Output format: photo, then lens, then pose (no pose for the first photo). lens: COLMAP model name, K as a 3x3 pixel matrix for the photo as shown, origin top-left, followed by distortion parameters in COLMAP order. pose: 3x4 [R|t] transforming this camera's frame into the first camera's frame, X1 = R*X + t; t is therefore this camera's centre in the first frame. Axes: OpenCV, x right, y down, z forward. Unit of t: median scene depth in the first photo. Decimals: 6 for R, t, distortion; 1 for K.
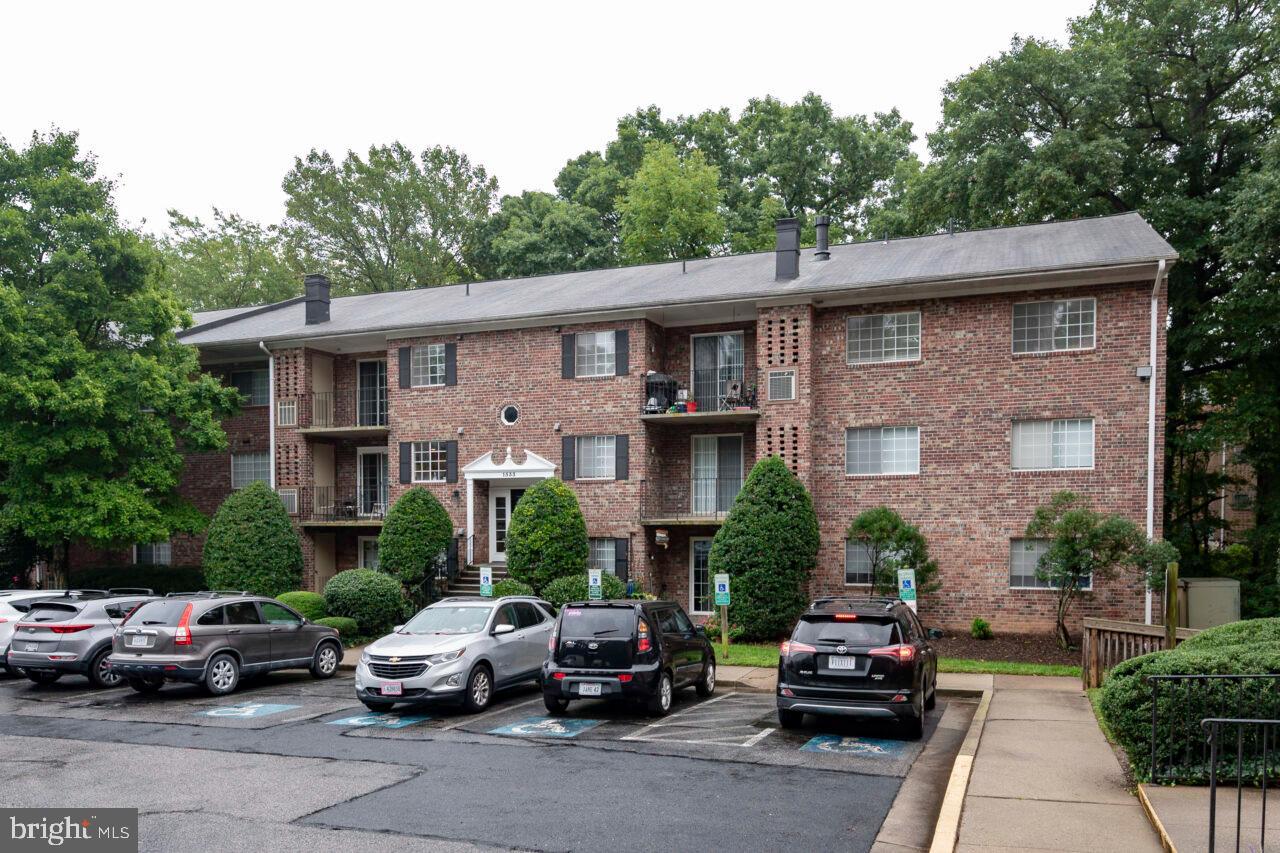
lens RADIAL K [[748.9, 0, 638.8], [0, 748.9, 420.3], [0, 0, 1]] dist [-0.008545, -0.001510]
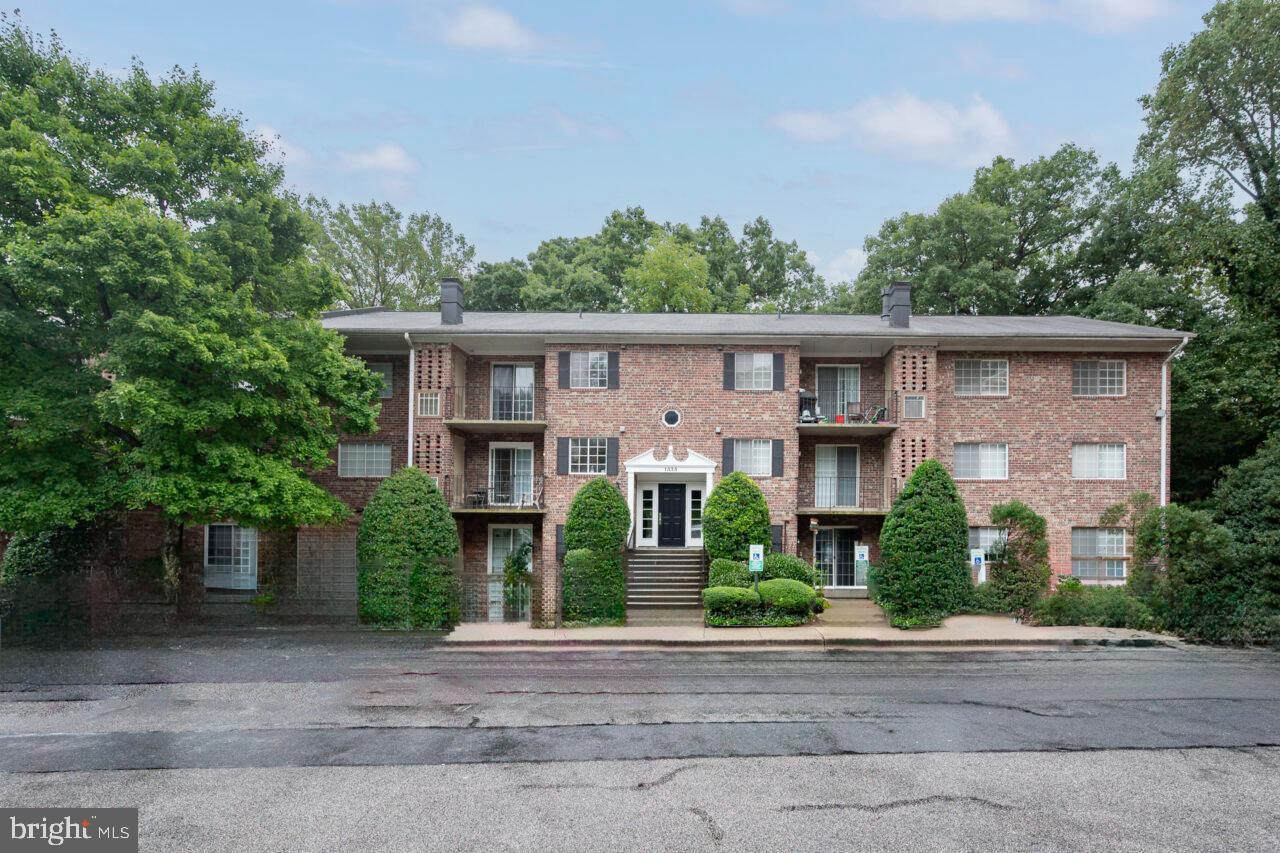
lens RADIAL K [[523.6, 0, 645.2], [0, 523.6, 452.5], [0, 0, 1]] dist [-0.000350, -0.000362]
pose [[0.954655, 0.055988, 0.292402, -0.470989], [-0.051696, 0.998412, -0.022390, 0.070069], [-0.293191, 0.006259, 0.956033, 0.257487]]
